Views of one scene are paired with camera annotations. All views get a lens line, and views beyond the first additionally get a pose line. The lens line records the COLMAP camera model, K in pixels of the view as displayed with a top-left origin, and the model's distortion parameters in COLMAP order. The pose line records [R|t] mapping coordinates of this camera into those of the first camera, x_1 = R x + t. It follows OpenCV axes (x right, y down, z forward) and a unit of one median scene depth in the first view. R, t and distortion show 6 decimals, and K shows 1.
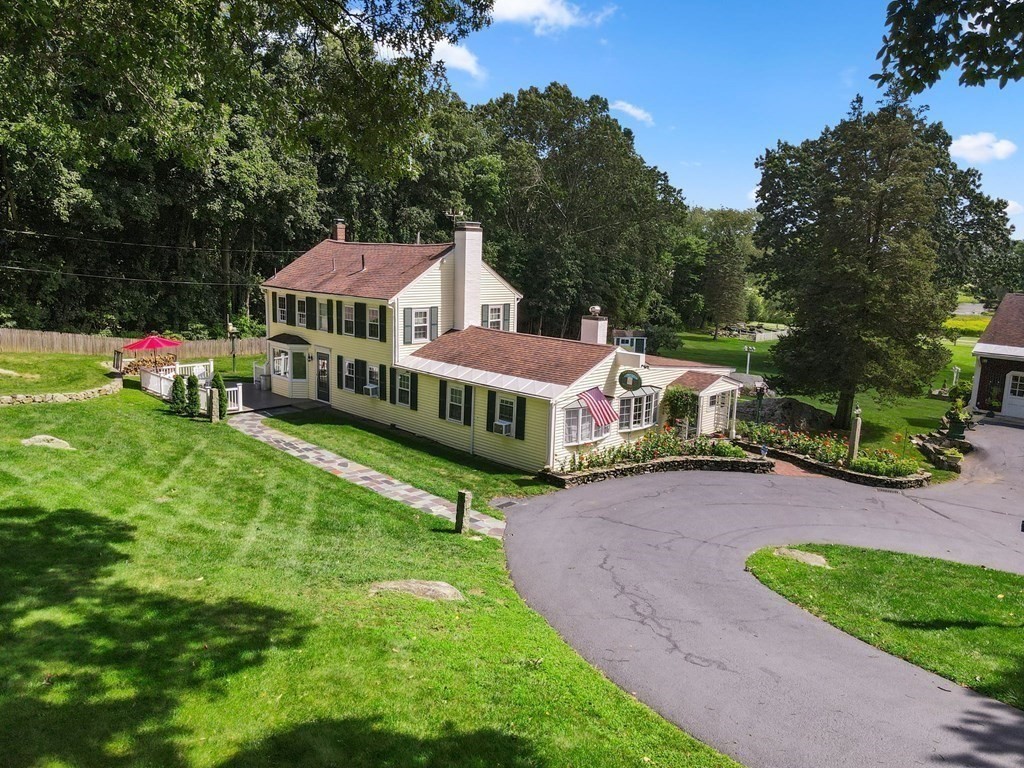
lens RADIAL K [[745.2, 0, 512.0], [0, 745.2, 384.0], [0, 0, 1]] dist [0.003864, 0.006777]
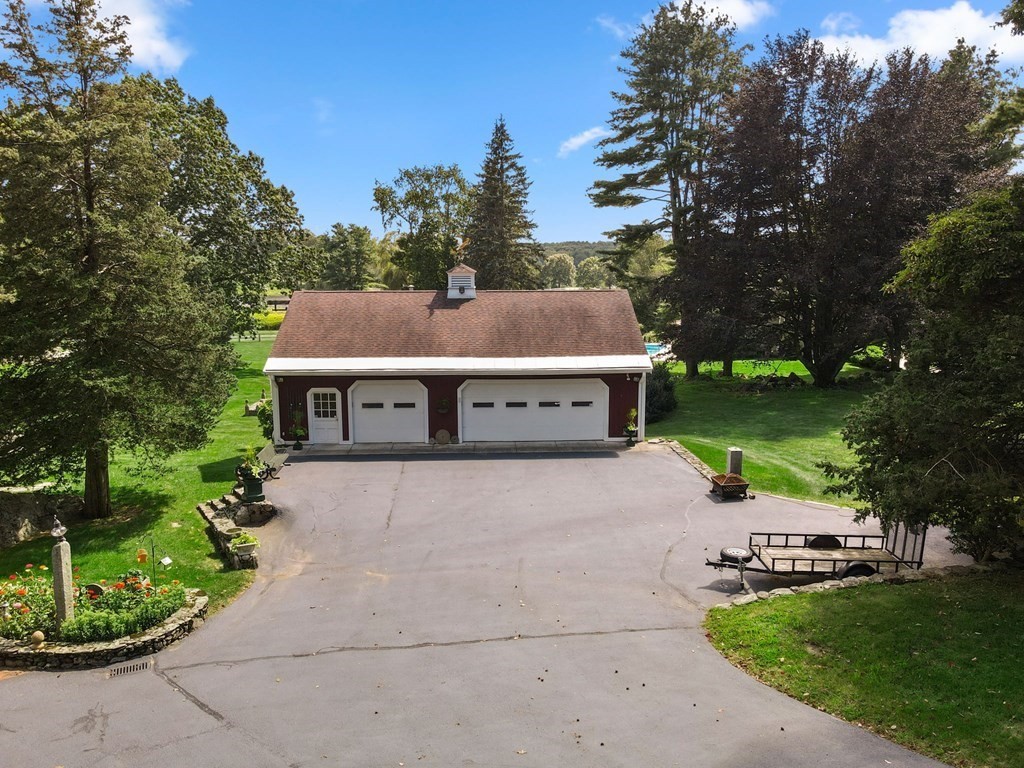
lens RADIAL K [[745.2, 0, 512.0], [0, 745.2, 384.0], [0, 0, 1]] dist [0.003864, 0.006777]
pose [[0.678733, -0.151632, 0.718560, 0.265818], [0.149379, 0.986502, 0.067075, -0.048229], [-0.719032, 0.061811, 0.692222, 0.321859]]
